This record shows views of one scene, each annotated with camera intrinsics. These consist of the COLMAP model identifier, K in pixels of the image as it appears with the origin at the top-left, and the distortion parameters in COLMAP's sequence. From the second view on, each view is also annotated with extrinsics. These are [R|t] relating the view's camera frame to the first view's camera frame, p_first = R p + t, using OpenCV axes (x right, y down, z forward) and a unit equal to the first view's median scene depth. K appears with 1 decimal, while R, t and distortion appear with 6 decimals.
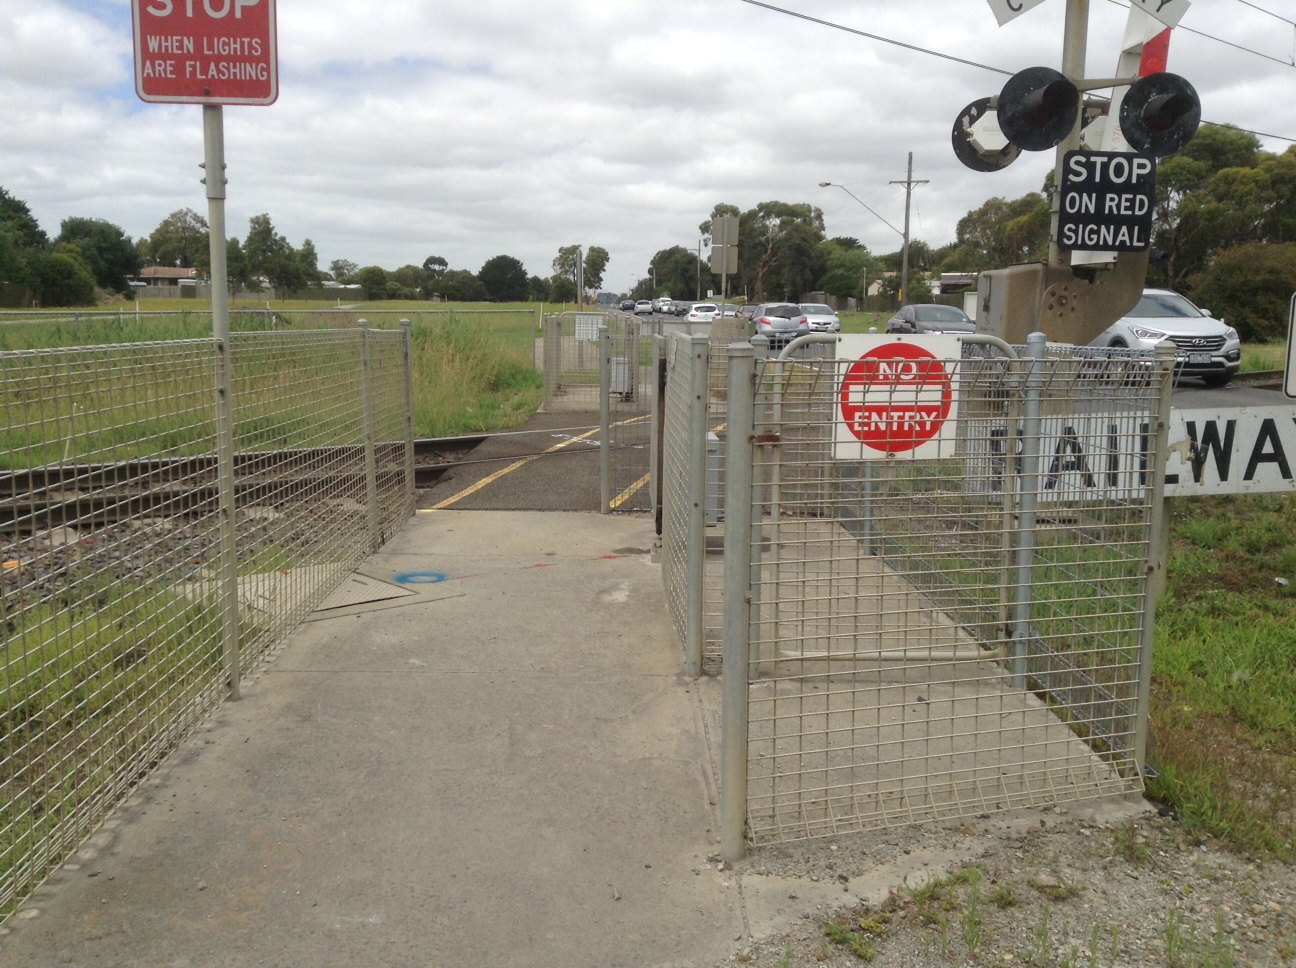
lens RADIAL K [[1209.9, 0, 619.1], [0, 1209.9, 483.9], [0, 0, 1]] dist [0.179725, -0.359000]
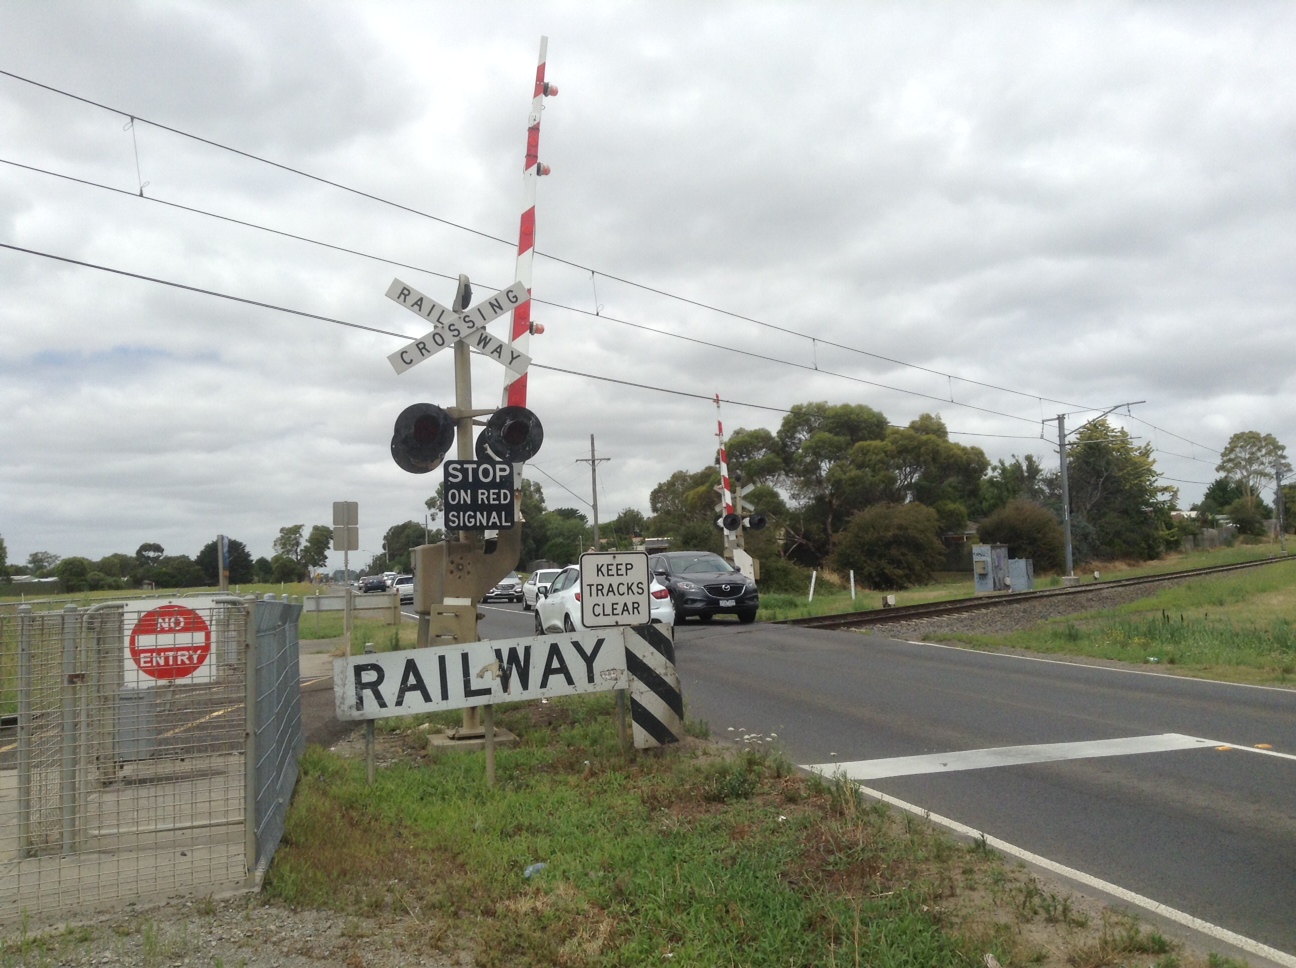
lens RADIAL K [[1211.5, 0, 634.1], [0, 1211.5, 480.0], [0, 0, 1]] dist [0.237741, -0.535341]
pose [[0.974638, -0.031443, 0.221569, 0.219977], [0.079804, 0.973821, -0.212848, 0.050148], [-0.209076, 0.225131, 0.951632, -0.285432]]
